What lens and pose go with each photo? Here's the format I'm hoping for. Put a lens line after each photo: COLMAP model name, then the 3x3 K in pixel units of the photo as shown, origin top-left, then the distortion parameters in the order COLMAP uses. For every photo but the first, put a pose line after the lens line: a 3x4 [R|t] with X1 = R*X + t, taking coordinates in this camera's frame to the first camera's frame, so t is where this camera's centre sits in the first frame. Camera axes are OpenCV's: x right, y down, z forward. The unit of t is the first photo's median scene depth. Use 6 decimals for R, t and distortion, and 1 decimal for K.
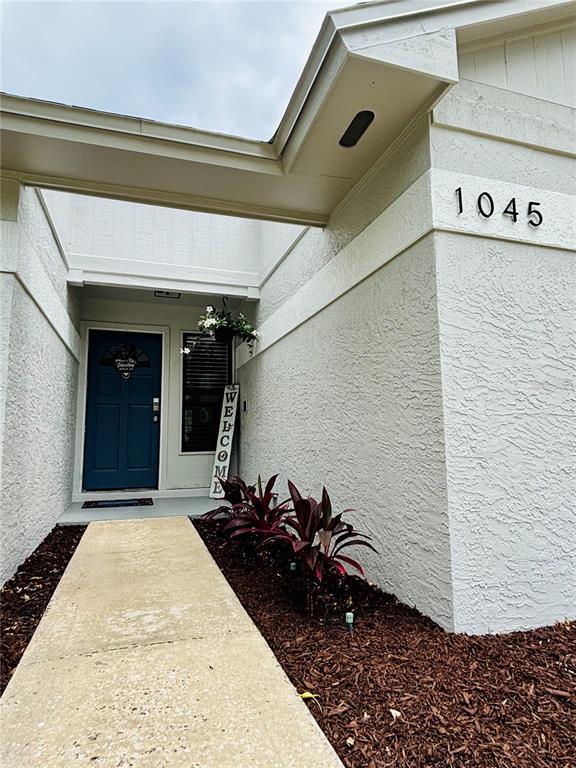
lens RADIAL K [[470.3, 0, 289.0], [0, 470.3, 385.2], [0, 0, 1]] dist [-0.000184, 0.000183]
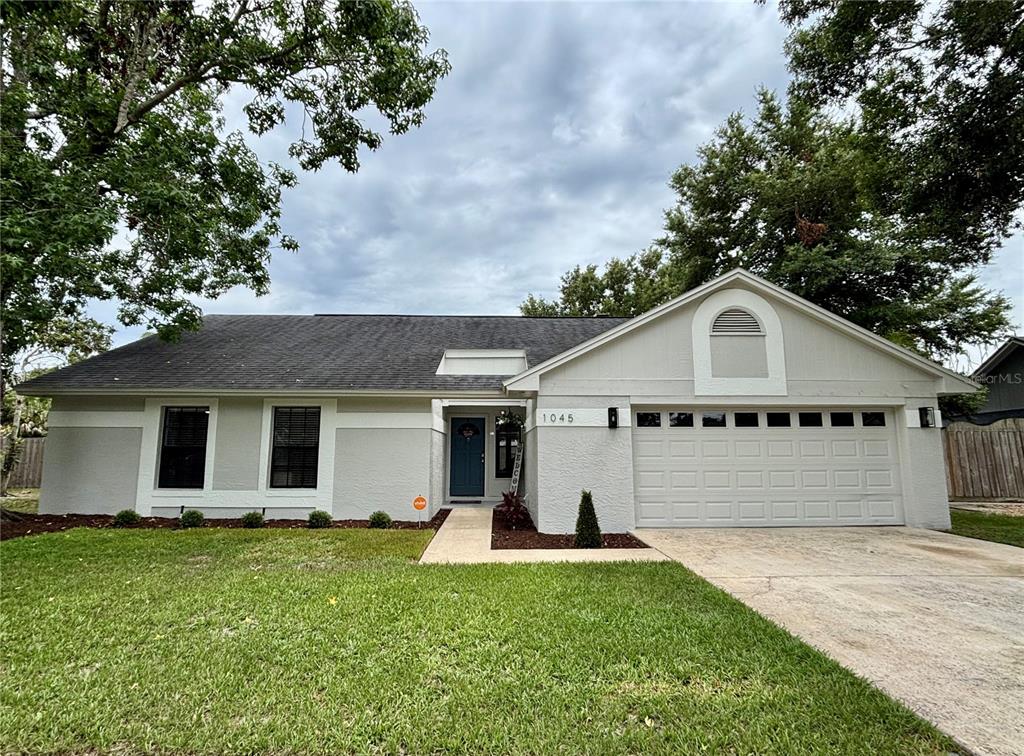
lens RADIAL K [[521.2, 0, 512.2], [0, 521.2, 383.8], [0, 0, 1]] dist [0.007008, 0.000618]
pose [[0.959266, -0.025843, -0.281319, 0.546858], [0.022754, 0.999640, -0.014243, -0.261063], [0.281586, 0.007262, 0.959509, -1.280238]]
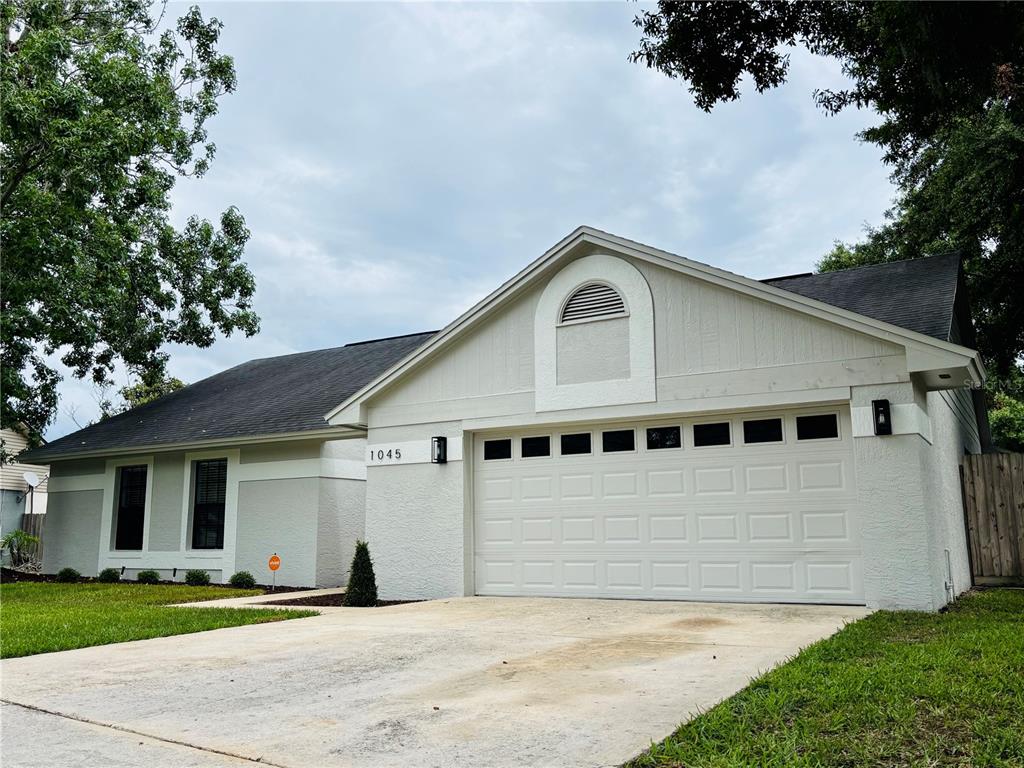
lens RADIAL K [[892.0, 0, 512.0], [0, 892.0, 378.2], [0, 0, 1]] dist [0.066809, -0.011270]
pose [[0.660515, -0.128375, -0.739757, 2.244261], [0.092459, 0.991683, -0.089538, -0.124585], [0.745098, -0.009256, 0.666891, -0.913479]]
